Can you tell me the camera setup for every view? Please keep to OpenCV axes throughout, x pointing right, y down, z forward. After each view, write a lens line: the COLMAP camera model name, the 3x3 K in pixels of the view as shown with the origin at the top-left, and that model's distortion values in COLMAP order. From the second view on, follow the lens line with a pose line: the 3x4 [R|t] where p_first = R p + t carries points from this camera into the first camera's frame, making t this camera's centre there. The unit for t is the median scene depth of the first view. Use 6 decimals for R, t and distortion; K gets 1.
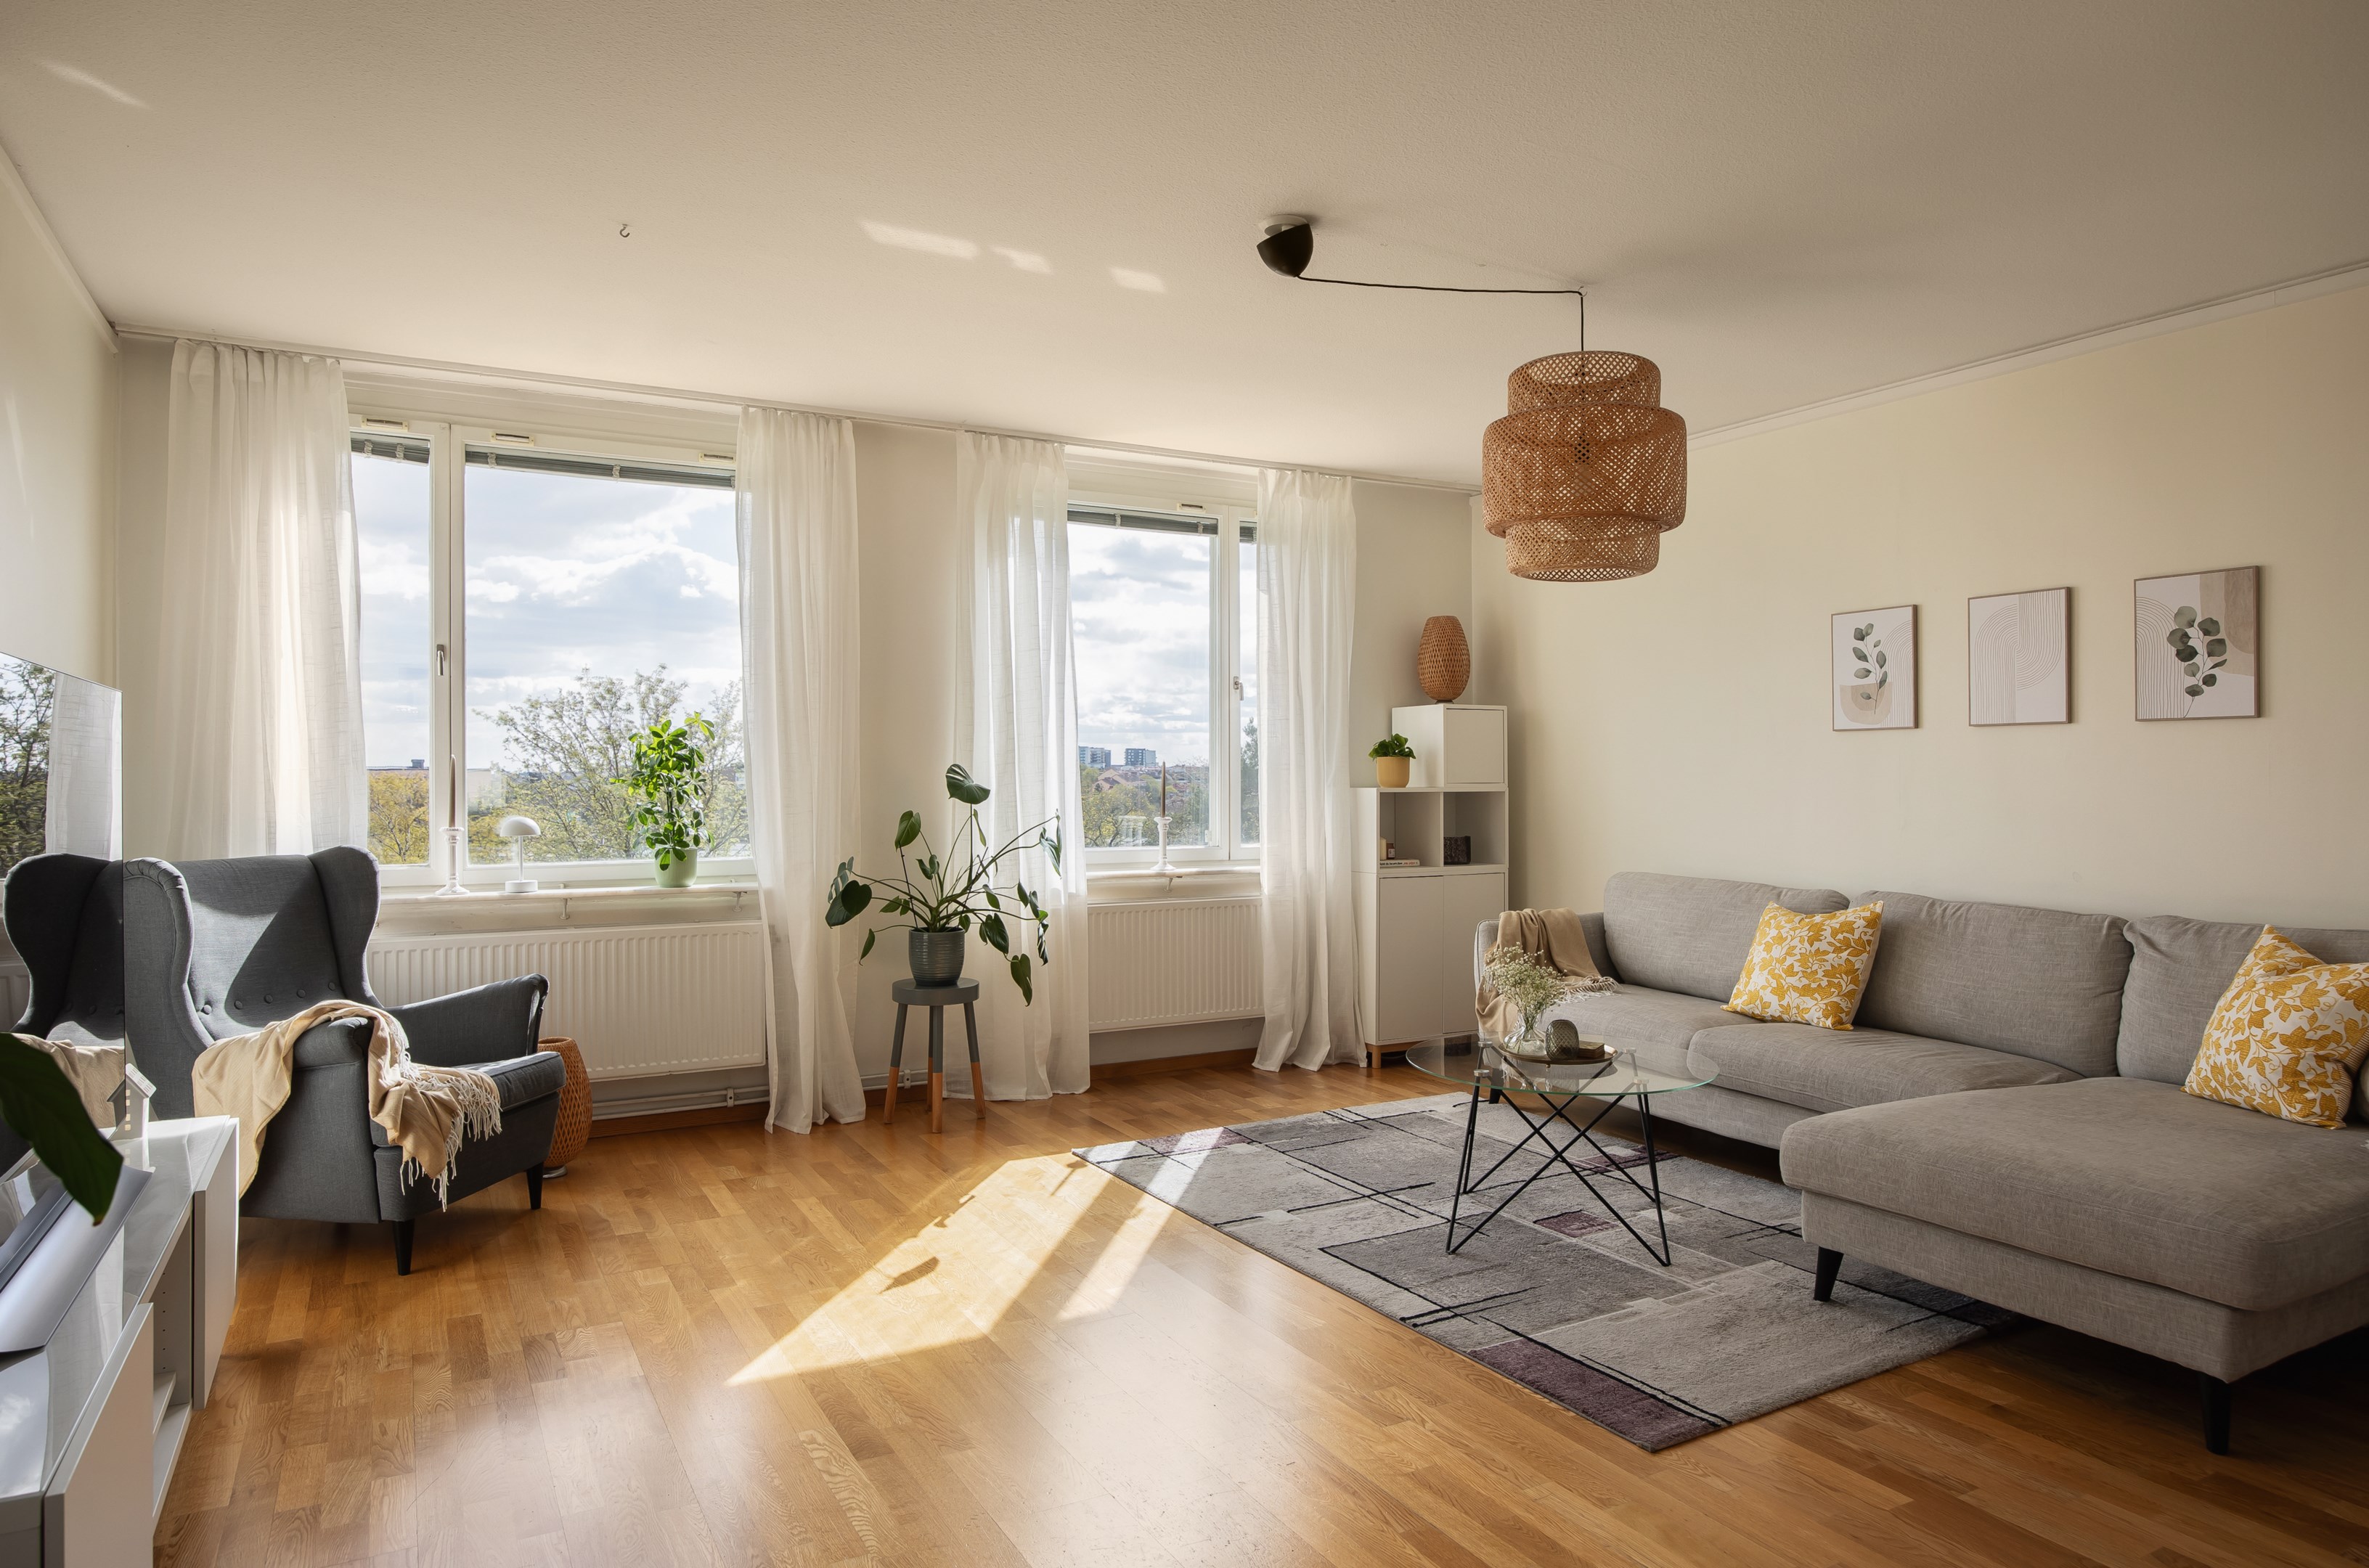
lens RADIAL K [[1414.5, 0, 1184.7], [0, 1414.5, 793.9], [0, 0, 1]] dist [-0.001443, -0.000626]
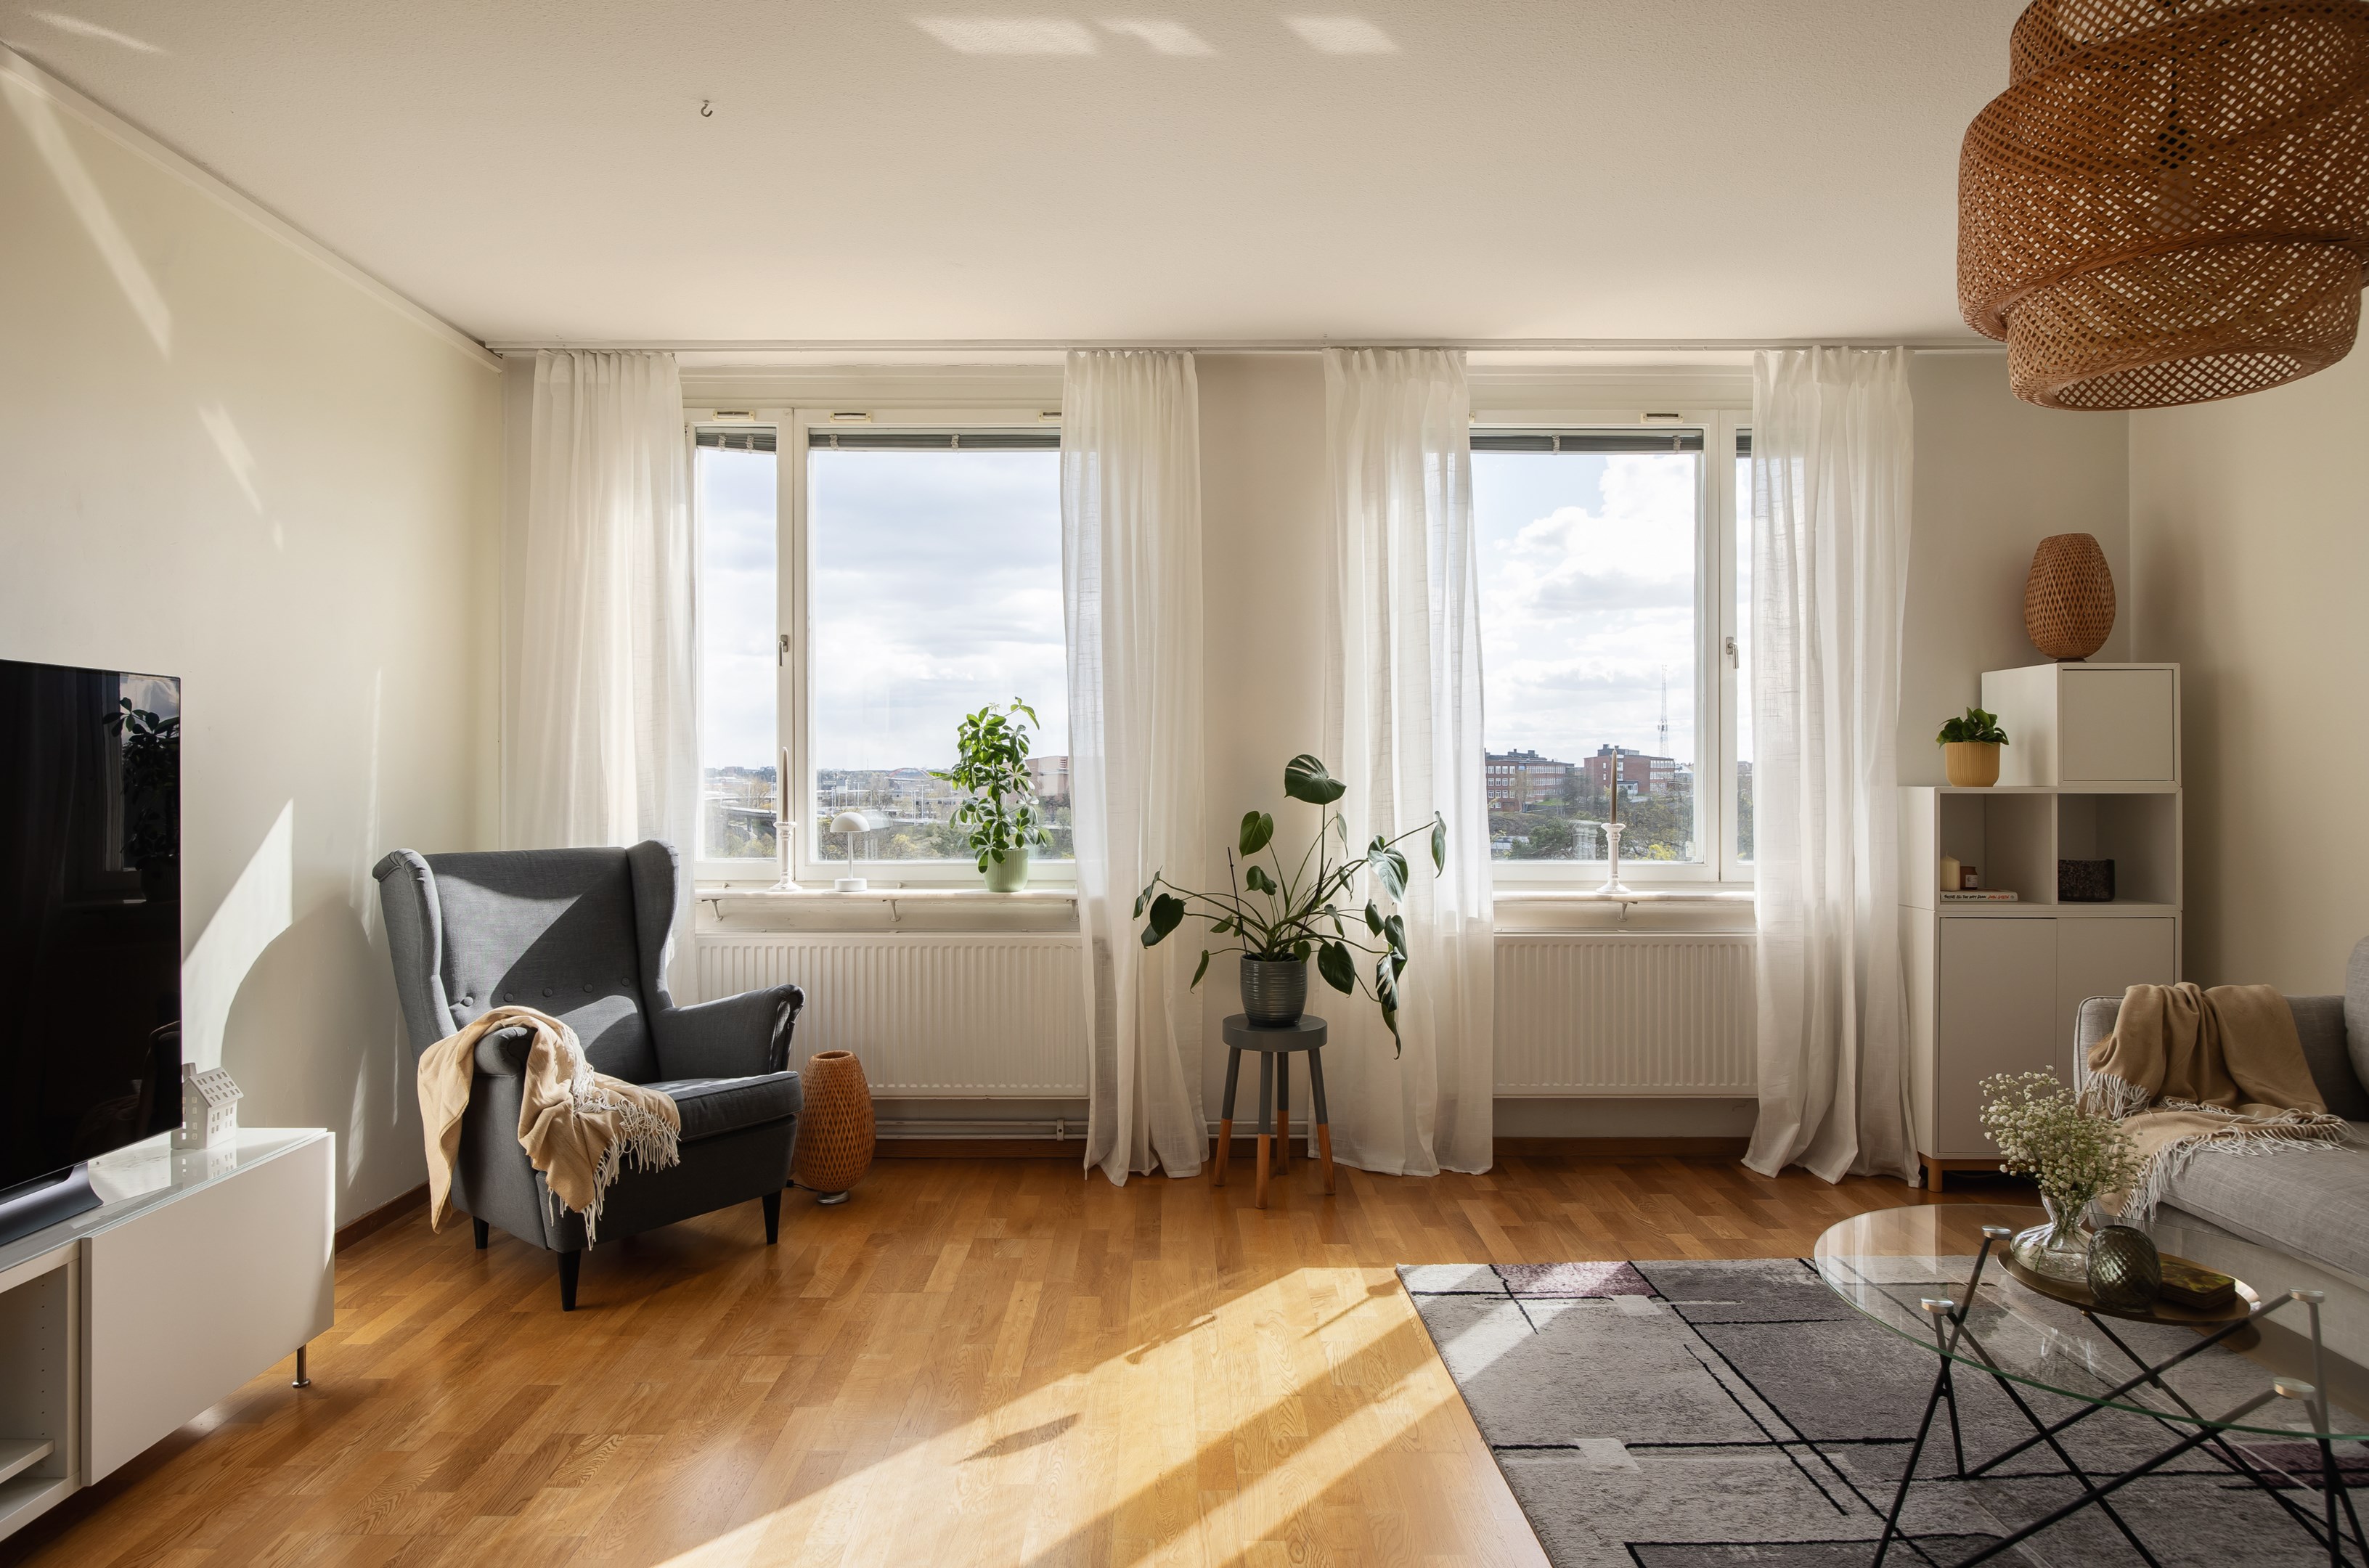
lens RADIAL K [[1334.5, 0, 1184.5], [0, 1334.5, 784.0], [0, 0, 1]] dist [0.003126, -0.000379]
pose [[0.878935, 0.004858, -0.476916, 0.148493], [-0.006850, 0.999974, -0.002440, -0.001790], [0.476892, 0.005411, 0.878945, 0.297877]]
